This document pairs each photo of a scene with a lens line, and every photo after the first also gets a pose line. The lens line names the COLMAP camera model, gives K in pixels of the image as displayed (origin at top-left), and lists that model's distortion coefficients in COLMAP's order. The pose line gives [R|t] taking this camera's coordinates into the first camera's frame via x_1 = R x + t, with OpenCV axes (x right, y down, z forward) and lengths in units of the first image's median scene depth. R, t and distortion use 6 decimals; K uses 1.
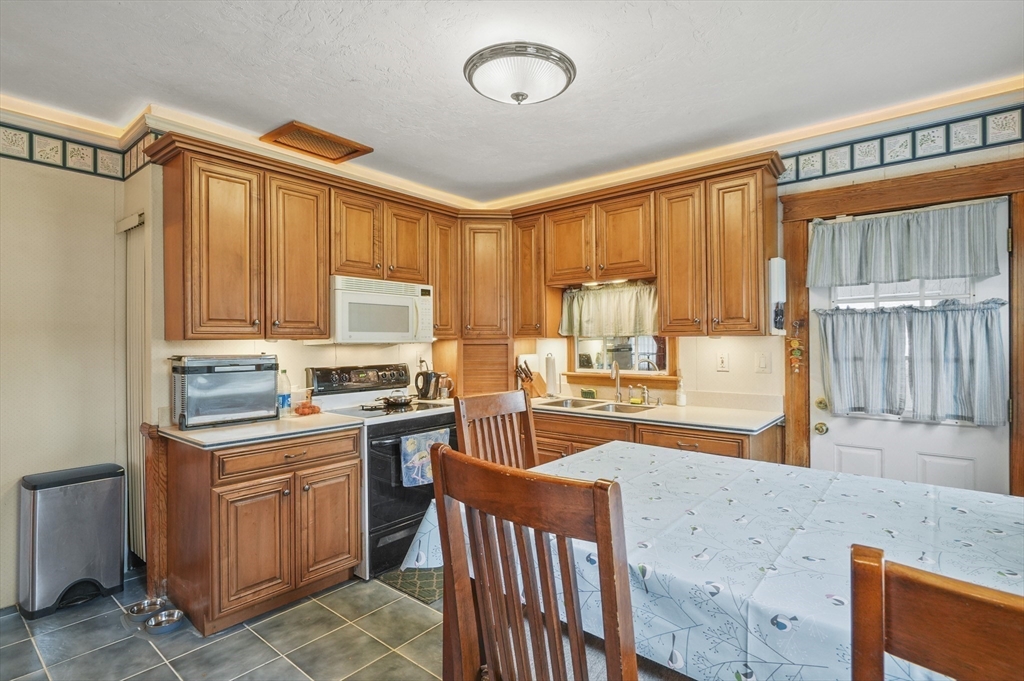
lens RADIAL K [[500.2, 0, 512.7], [0, 500.2, 342.6], [0, 0, 1]] dist [0.000588, 0.000156]
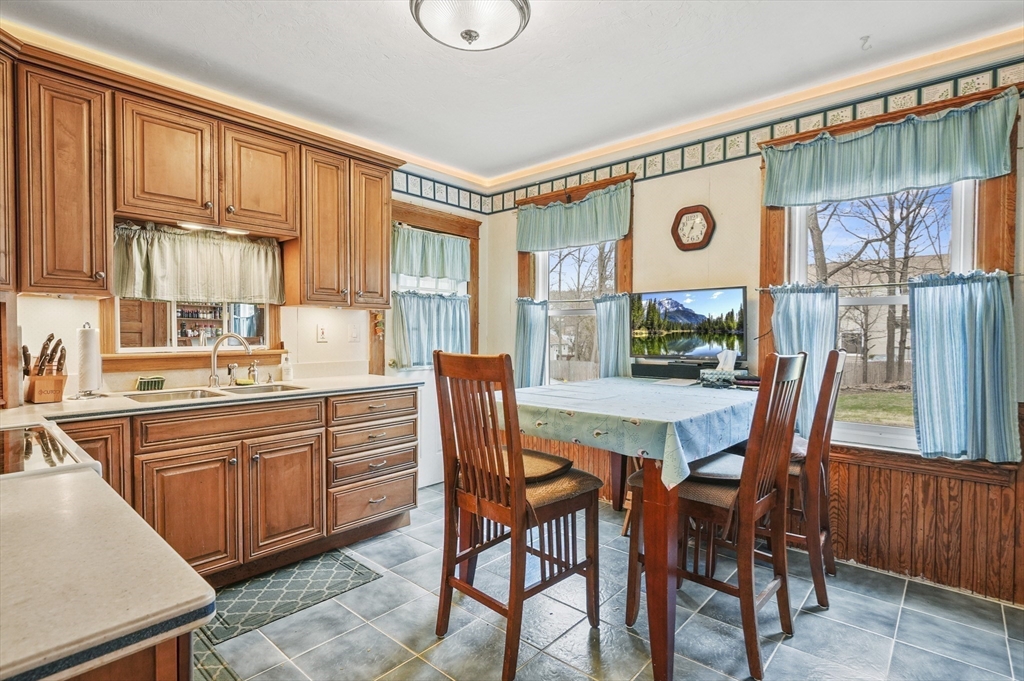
lens RADIAL K [[500.2, 0, 511.7], [0, 500.2, 337.7], [0, 0, 1]] dist [0.000588, 0.000156]
pose [[0.035553, -0.002687, 0.999364, -0.617665], [0.002175, 0.999994, 0.002612, 0.047723], [-0.999365, 0.002081, 0.035558, 0.587556]]
